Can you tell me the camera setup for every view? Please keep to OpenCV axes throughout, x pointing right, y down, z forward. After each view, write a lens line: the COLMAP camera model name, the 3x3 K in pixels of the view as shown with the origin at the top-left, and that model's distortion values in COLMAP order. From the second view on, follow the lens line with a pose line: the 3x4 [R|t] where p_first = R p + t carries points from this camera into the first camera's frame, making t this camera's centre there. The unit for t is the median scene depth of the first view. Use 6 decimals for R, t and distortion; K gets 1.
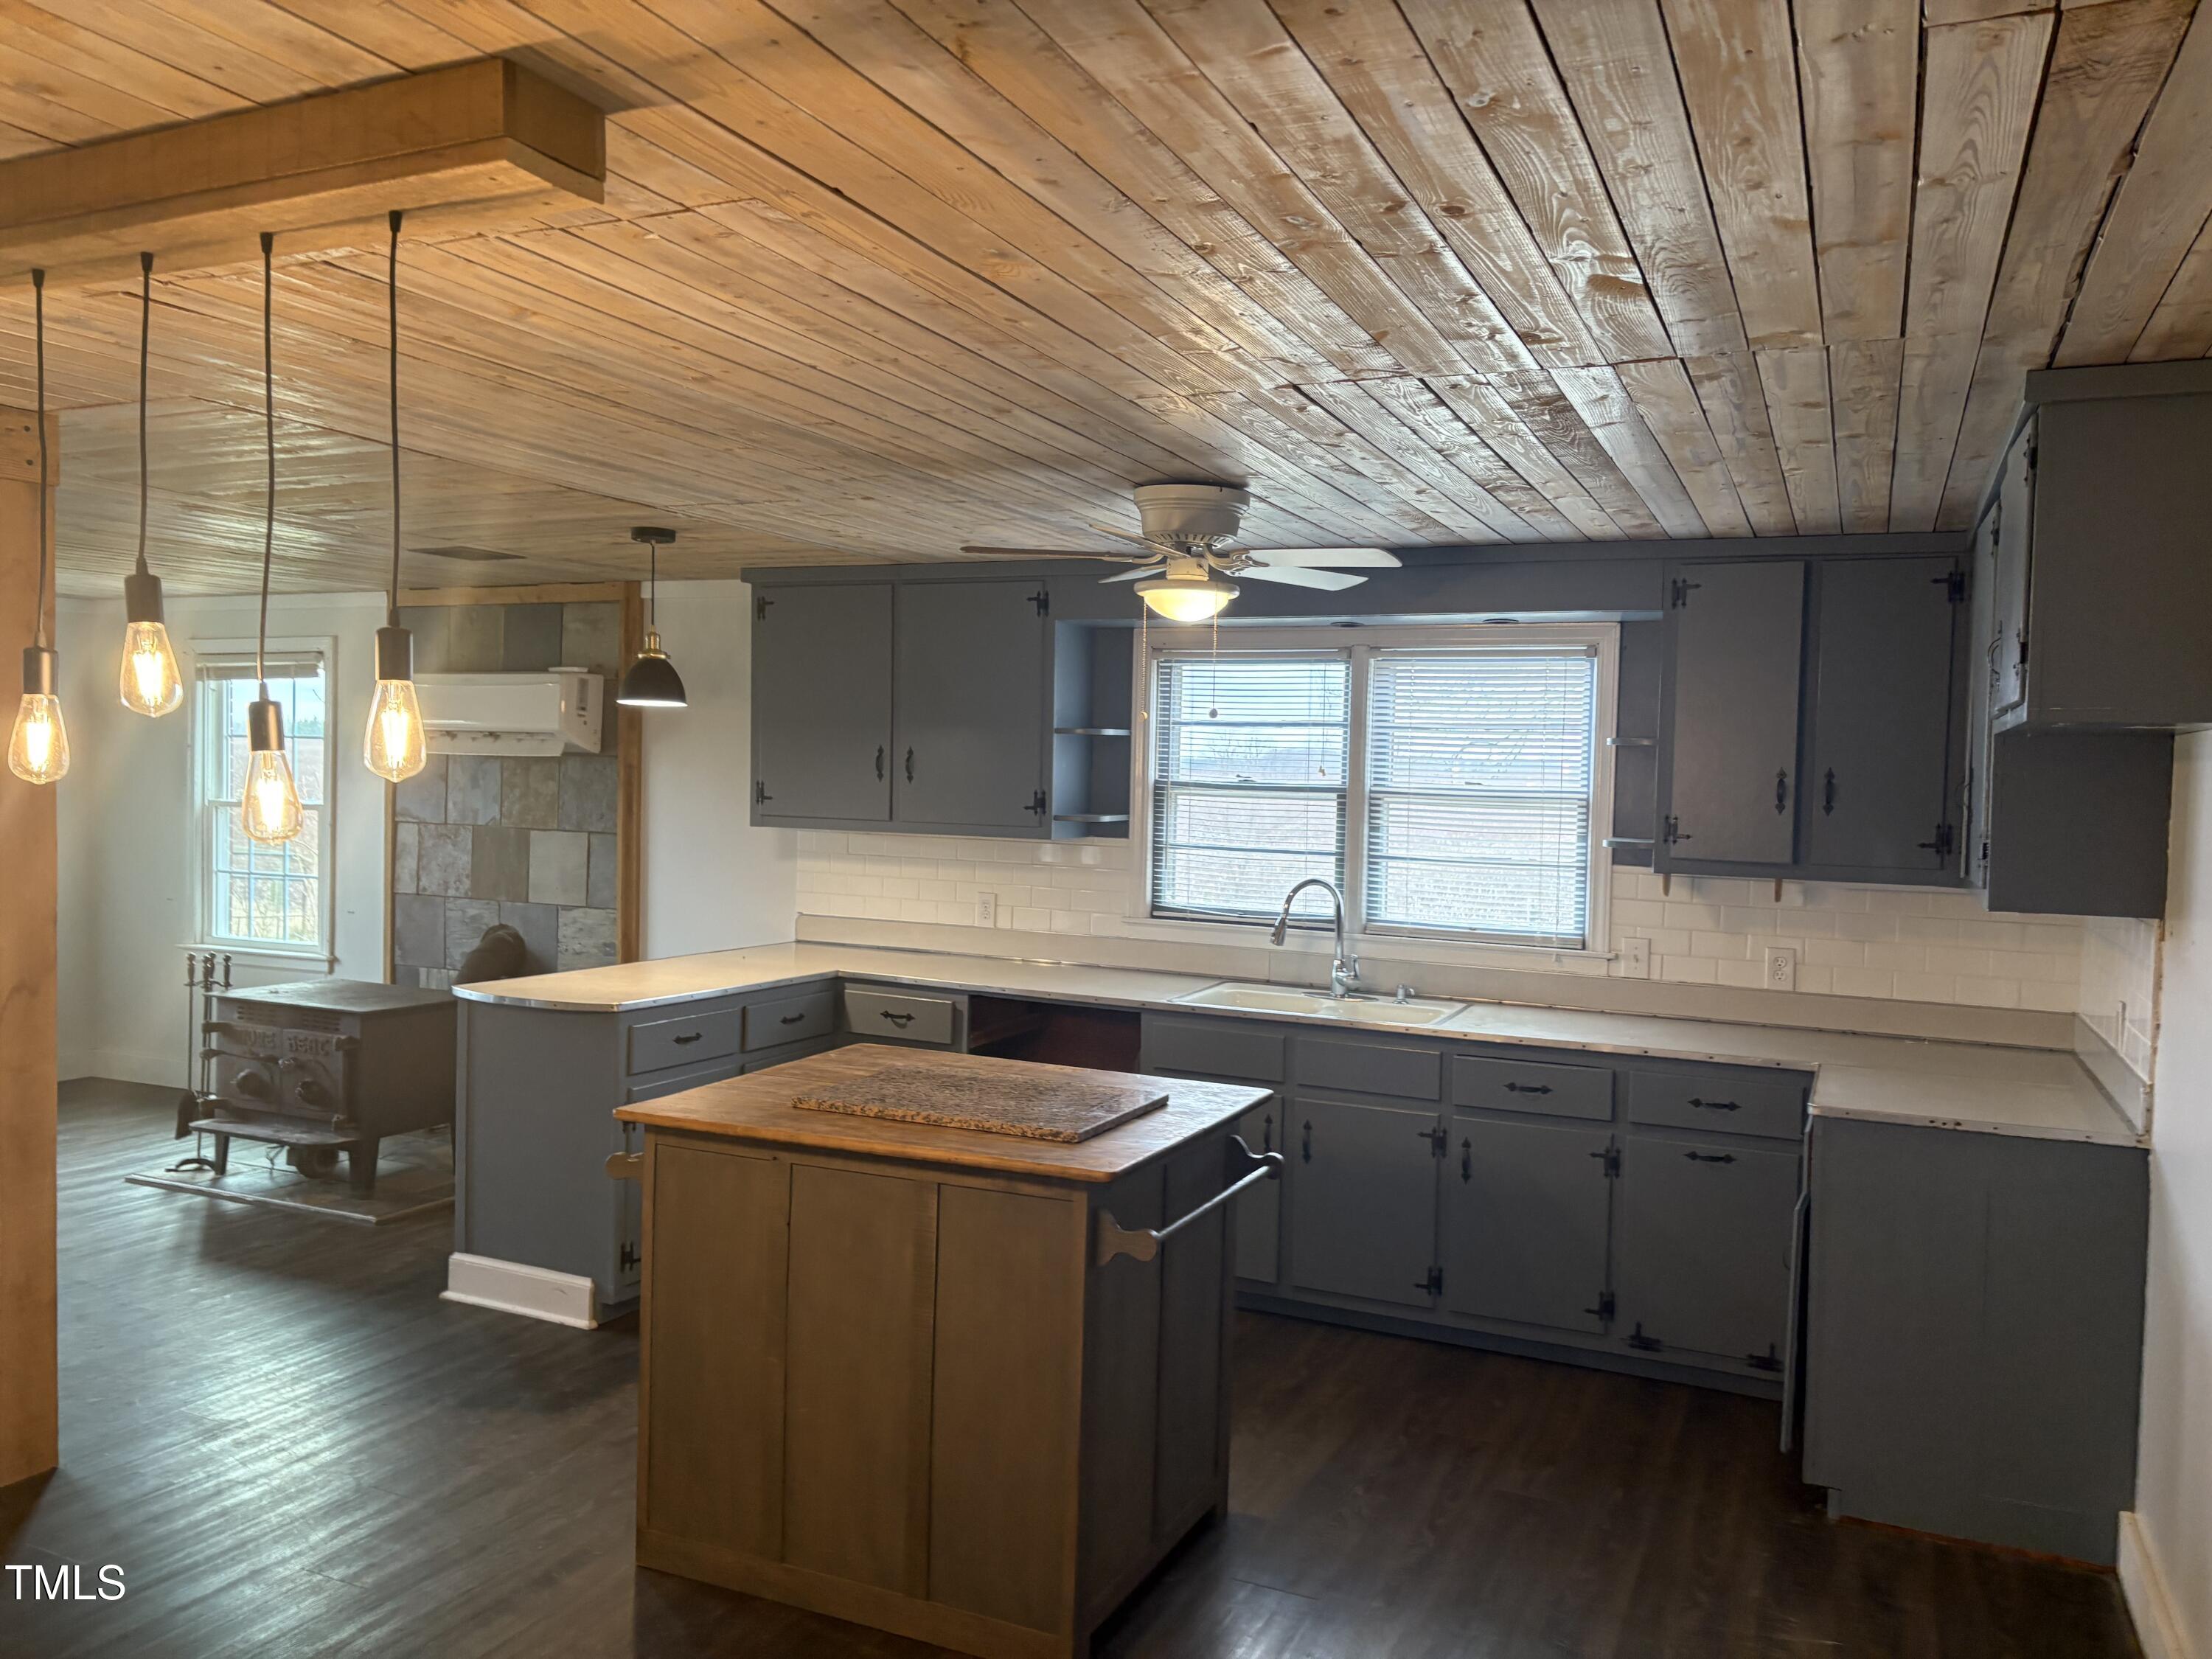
lens RADIAL K [[1660.3, 0, 1106.0], [0, 1660.3, 829.5], [0, 0, 1]] dist [0.001736, 0.000846]
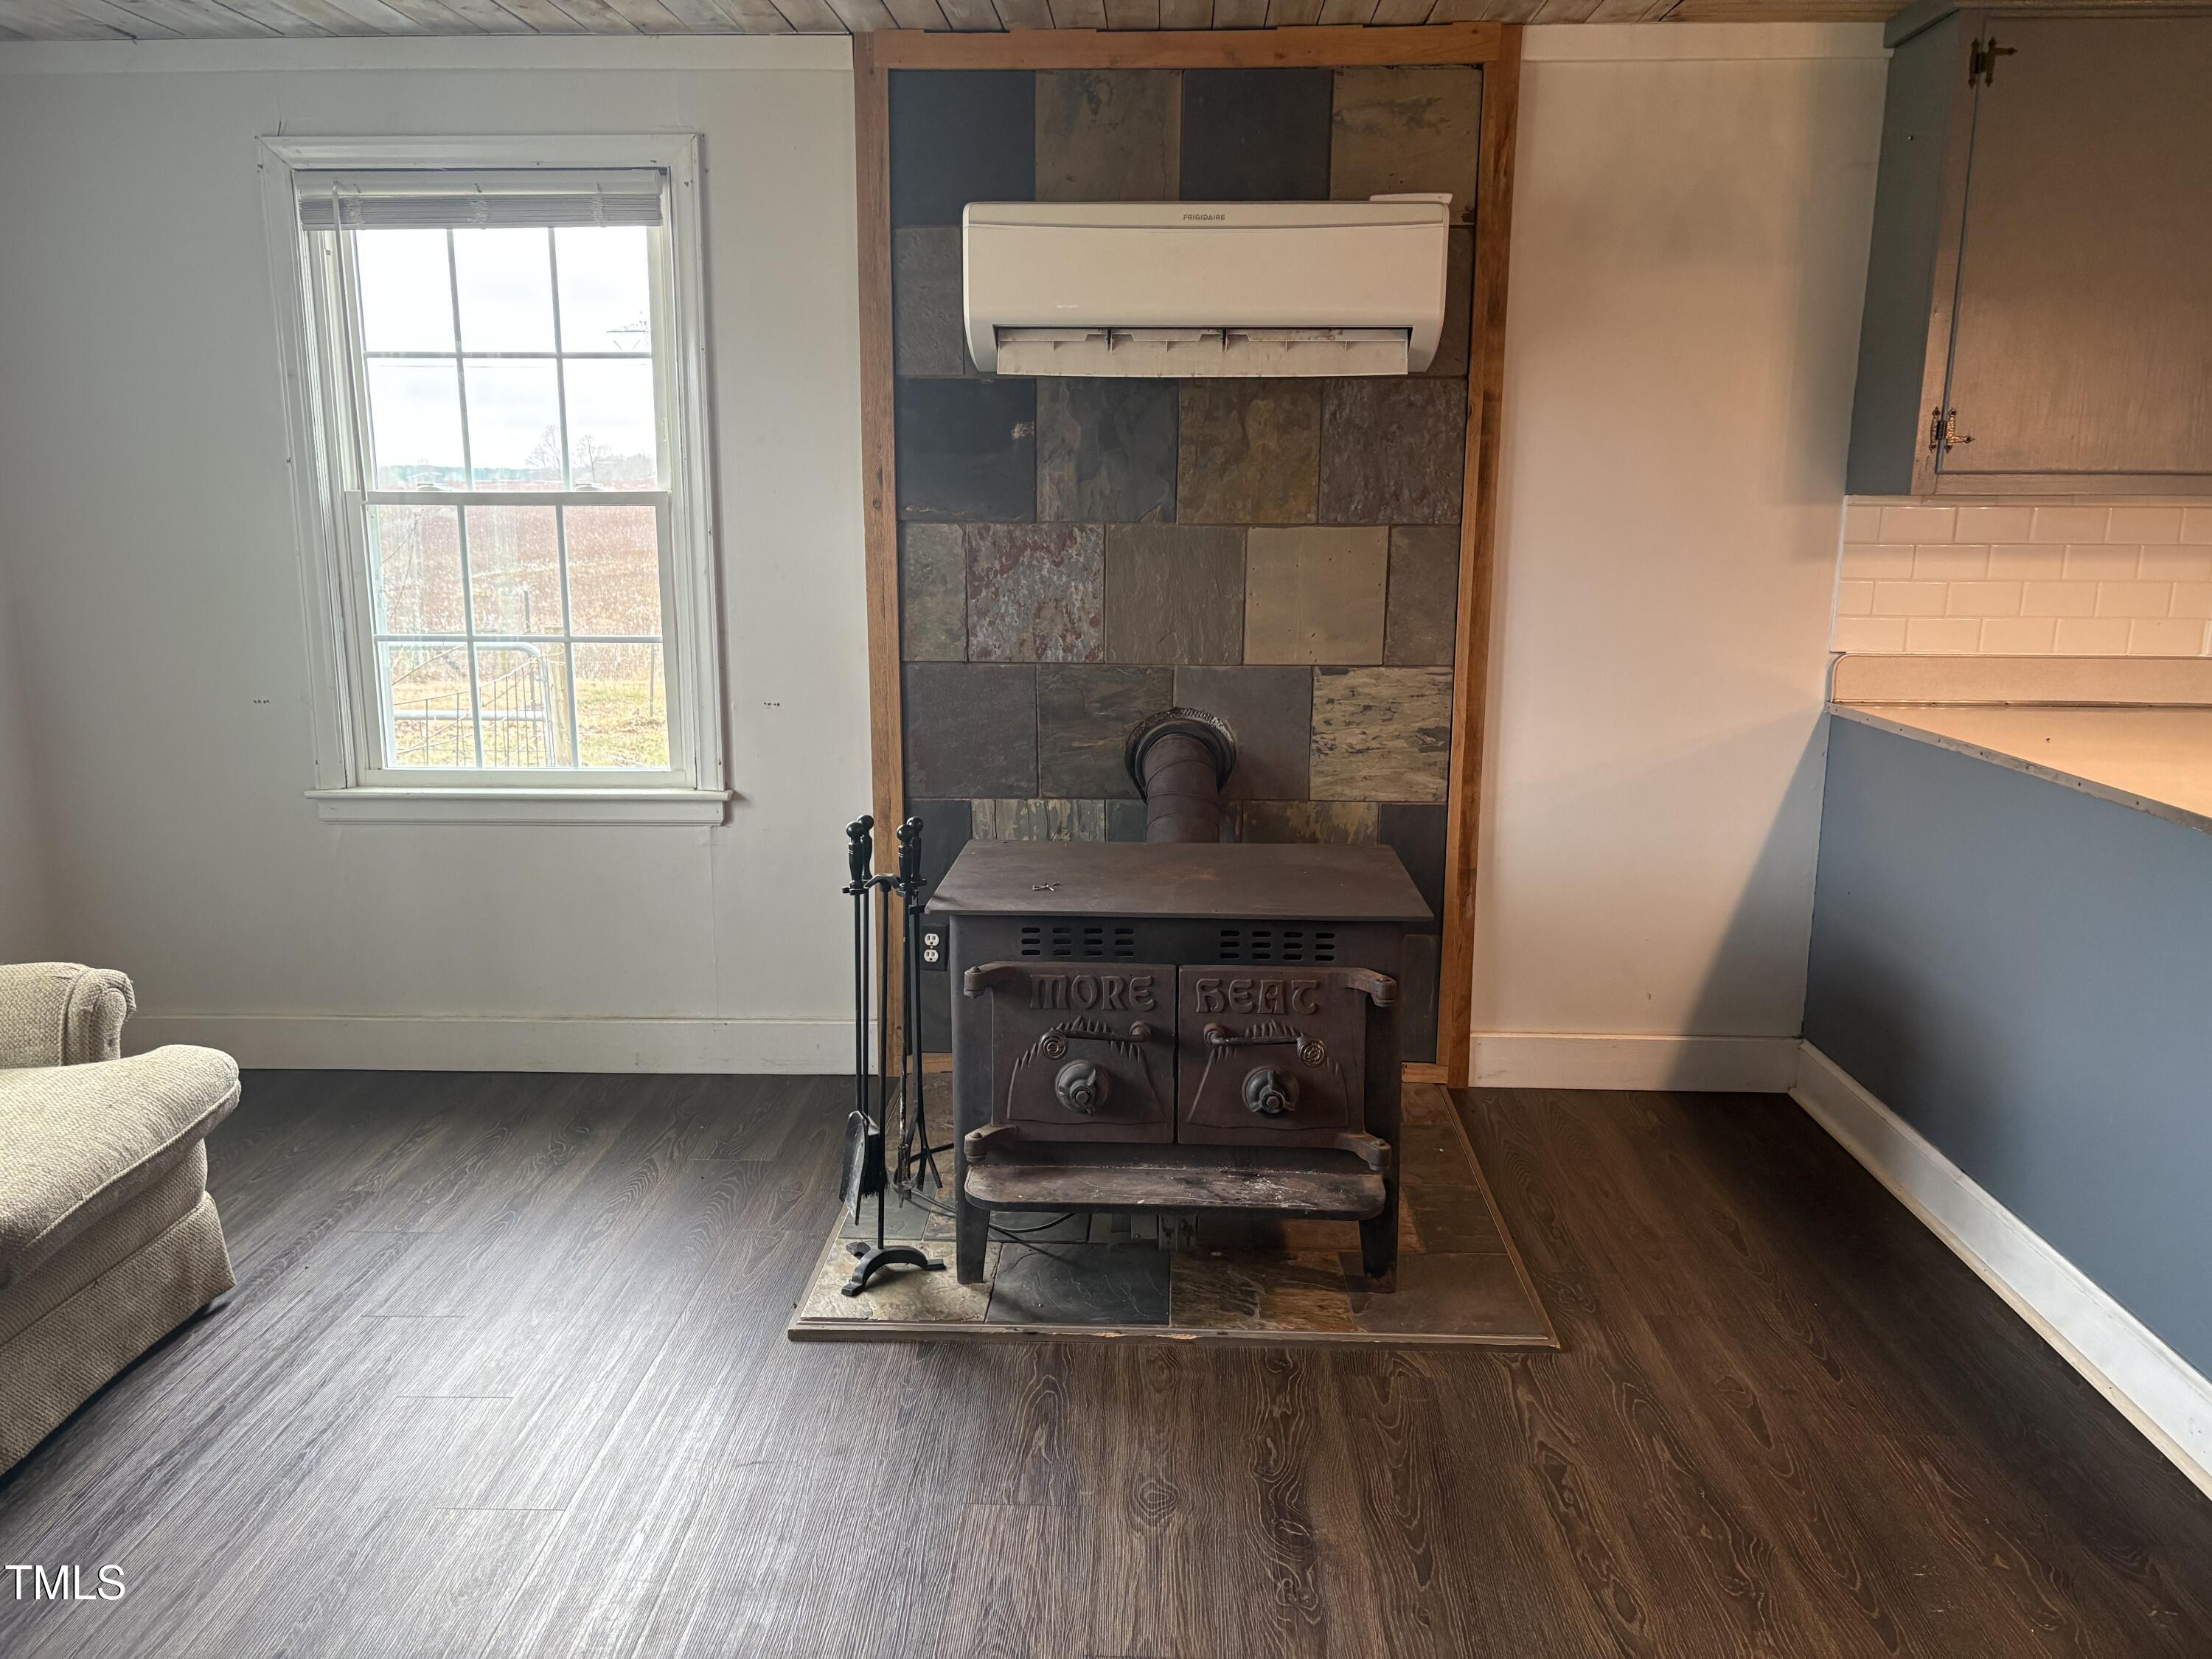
lens RADIAL K [[1625.6, 0, 1106.0], [0, 1625.6, 829.5], [0, 0, 1]] dist [0.023629, 0.002526]
pose [[0.924981, -0.090780, 0.369010, -0.593617], [0.031336, 0.985962, 0.164006, 0.009082], [-0.378718, -0.140139, 0.914841, 0.533330]]
